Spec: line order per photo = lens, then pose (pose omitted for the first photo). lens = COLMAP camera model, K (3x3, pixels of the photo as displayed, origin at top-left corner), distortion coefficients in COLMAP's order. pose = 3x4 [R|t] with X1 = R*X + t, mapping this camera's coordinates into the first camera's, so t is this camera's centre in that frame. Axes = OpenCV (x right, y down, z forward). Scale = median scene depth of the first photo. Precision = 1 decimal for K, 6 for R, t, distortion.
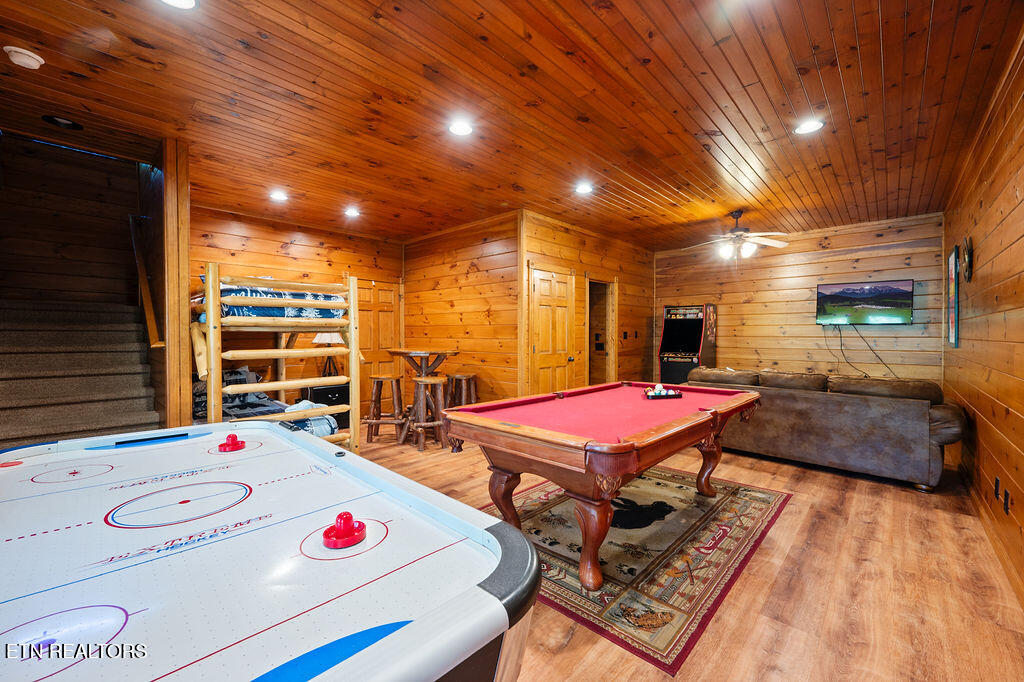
lens RADIAL K [[410.0, 0, 512.8], [0, 410.0, 339.7], [0, 0, 1]] dist [-0.000901, -0.000080]
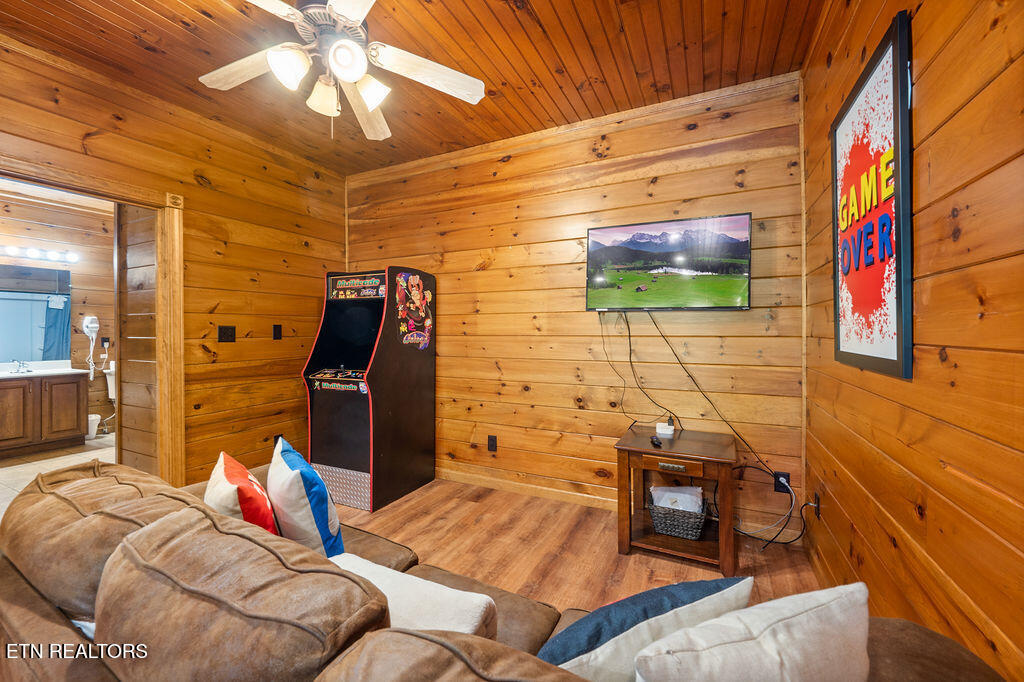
lens RADIAL K [[410.0, 0, 510.5], [0, 410.0, 331.1], [0, 0, 1]] dist [0.000069, 0.000277]
pose [[0.958110, -0.002058, 0.286393, 0.591716], [0.005554, 0.999920, -0.011395, -0.009011], [-0.286347, 0.012508, 0.958044, 0.644153]]
